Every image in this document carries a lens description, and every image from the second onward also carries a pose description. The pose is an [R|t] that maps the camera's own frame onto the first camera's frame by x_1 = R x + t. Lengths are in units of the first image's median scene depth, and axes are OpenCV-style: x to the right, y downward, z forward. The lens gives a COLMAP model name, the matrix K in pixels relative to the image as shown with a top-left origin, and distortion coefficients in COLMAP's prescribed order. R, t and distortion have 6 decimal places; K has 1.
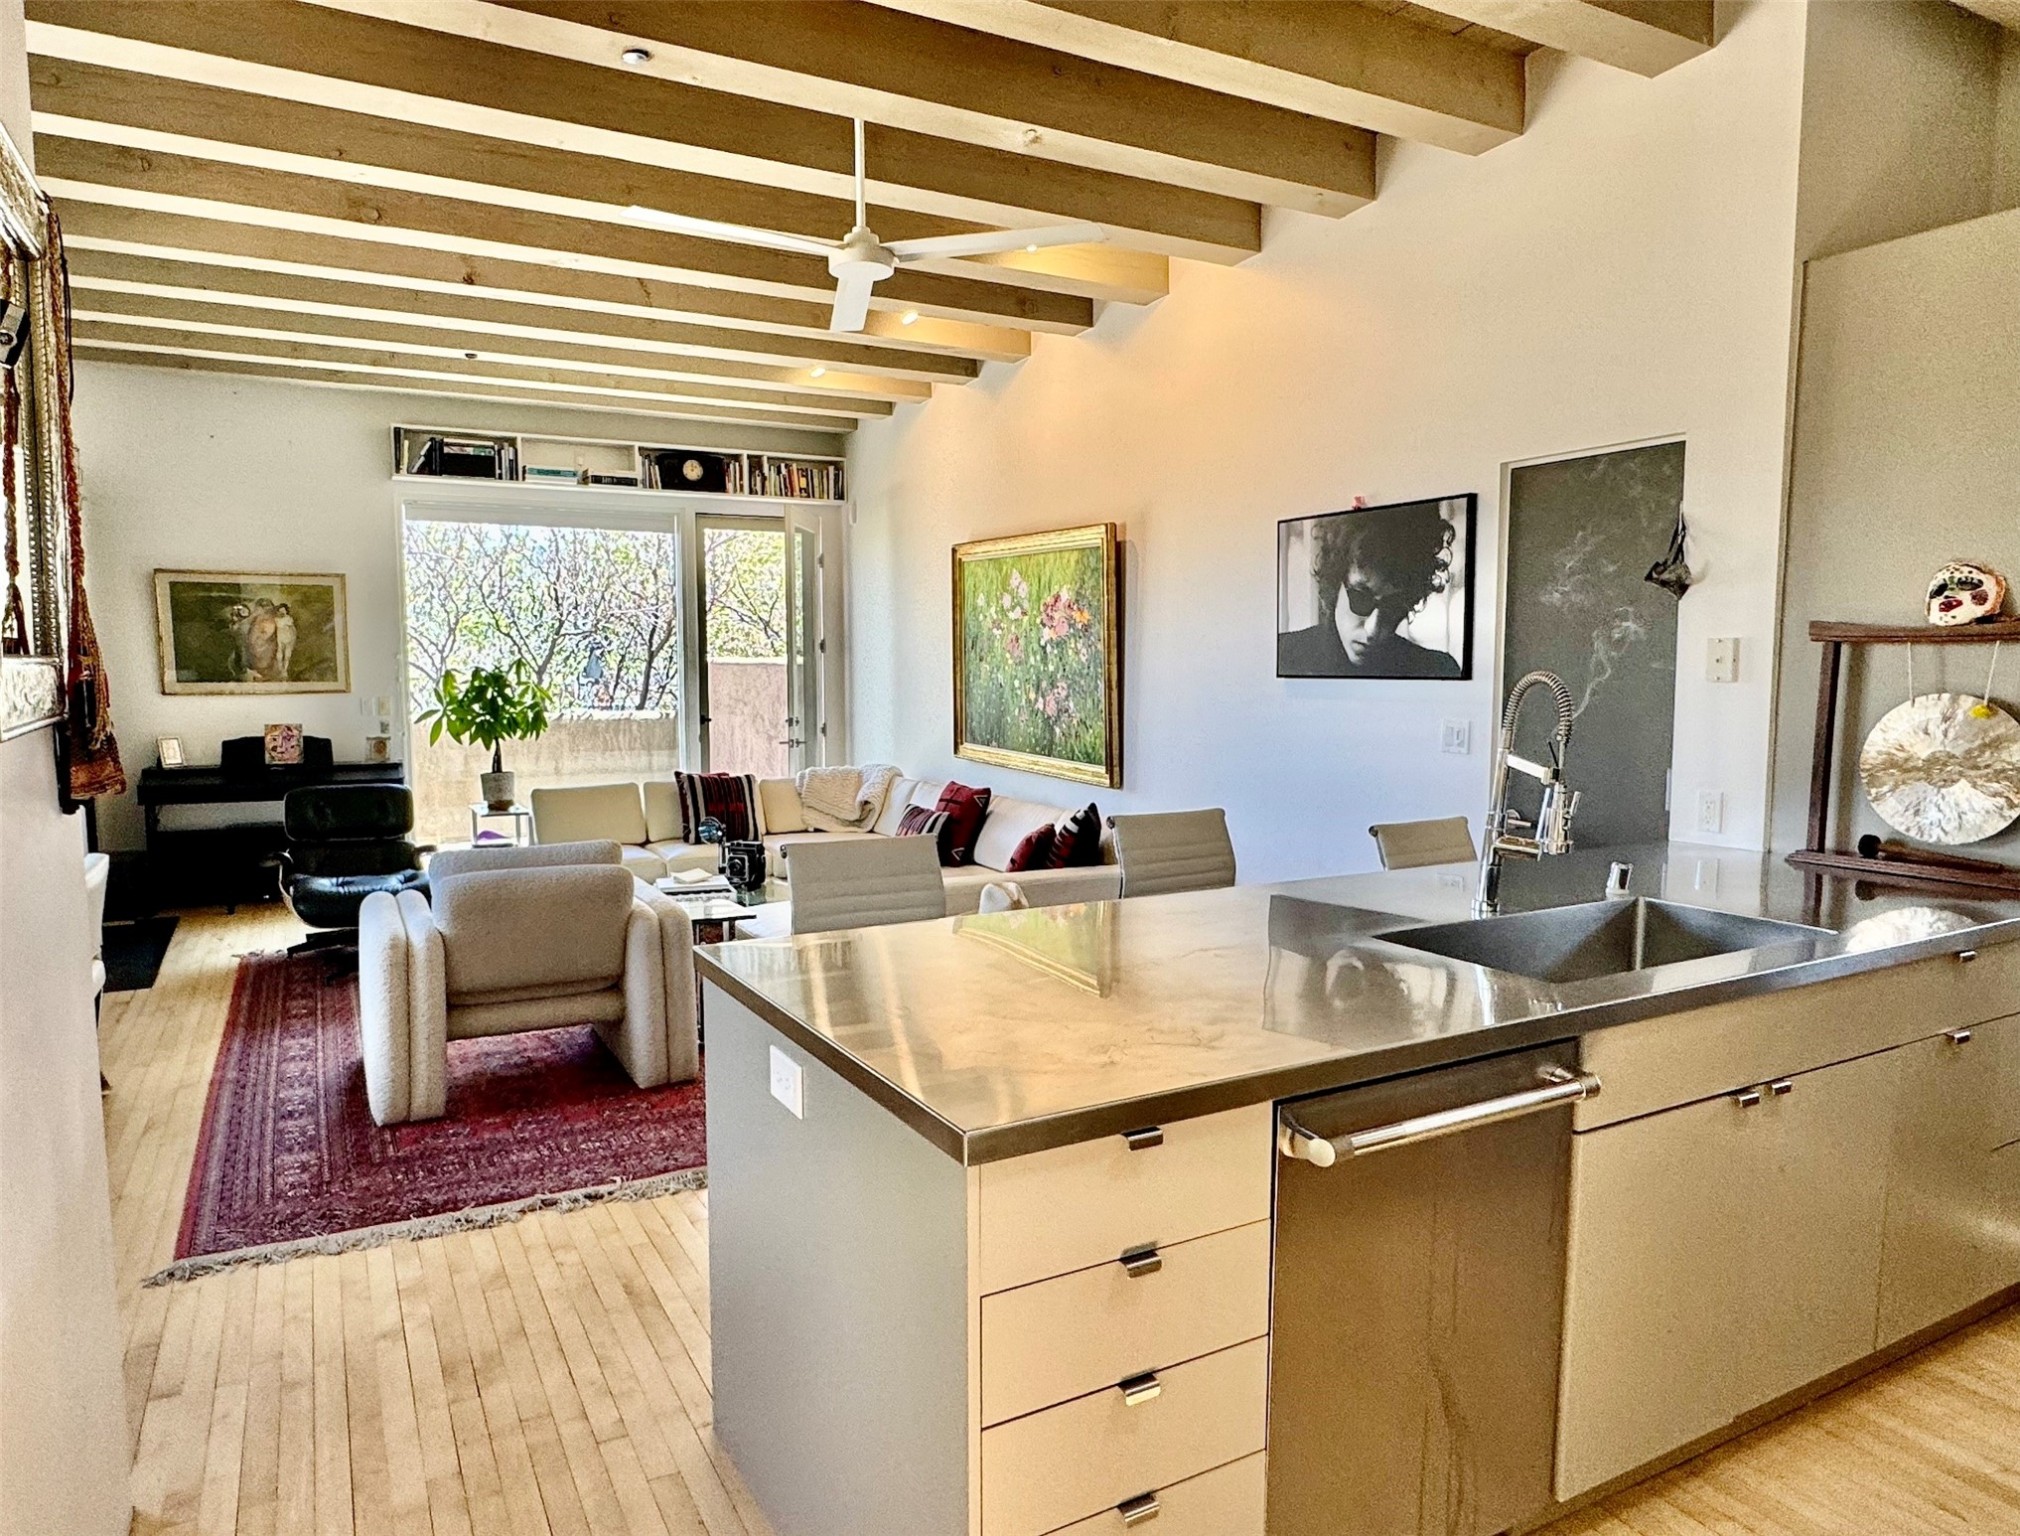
lens RADIAL K [[1297.9, 0, 971.7], [0, 1297.9, 780.6], [0, 0, 1]] dist [-0.002951, 0.002771]
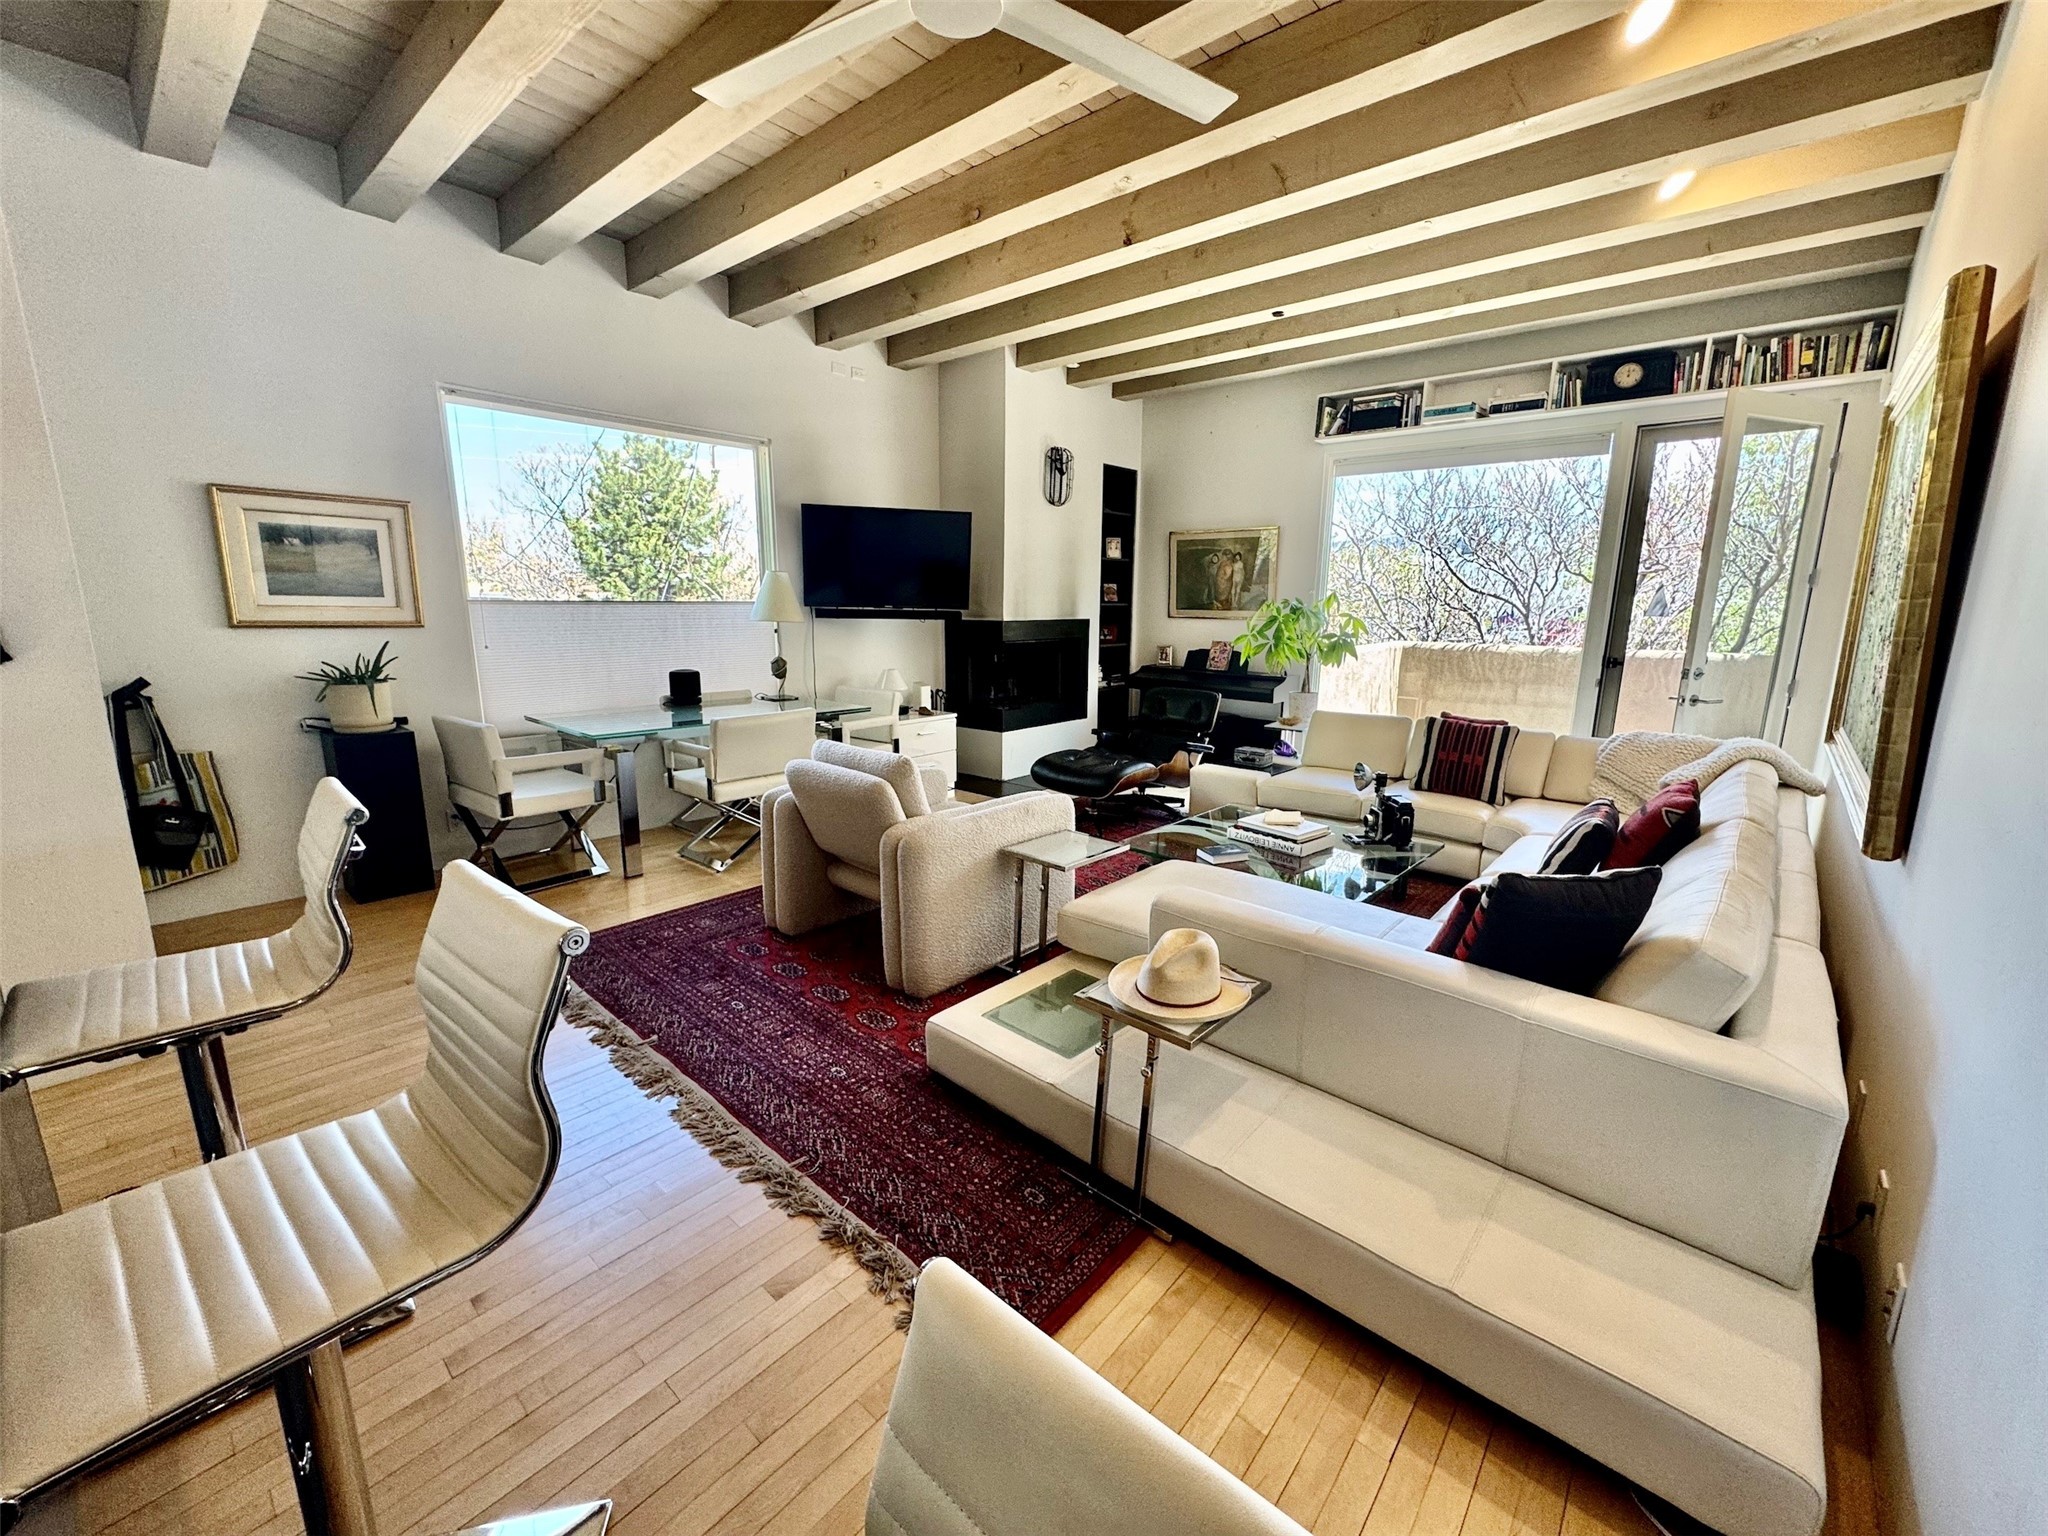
lens RADIAL K [[818.5, 0, 1009.2], [0, 818.5, 765.5], [0, 0, 1]] dist [-0.009185, -0.000136]
pose [[0.350743, 0.191309, -0.916723, 0.235036], [-0.089826, 0.981270, 0.170411, -0.045064], [0.932154, 0.022575, 0.361358, 0.513017]]
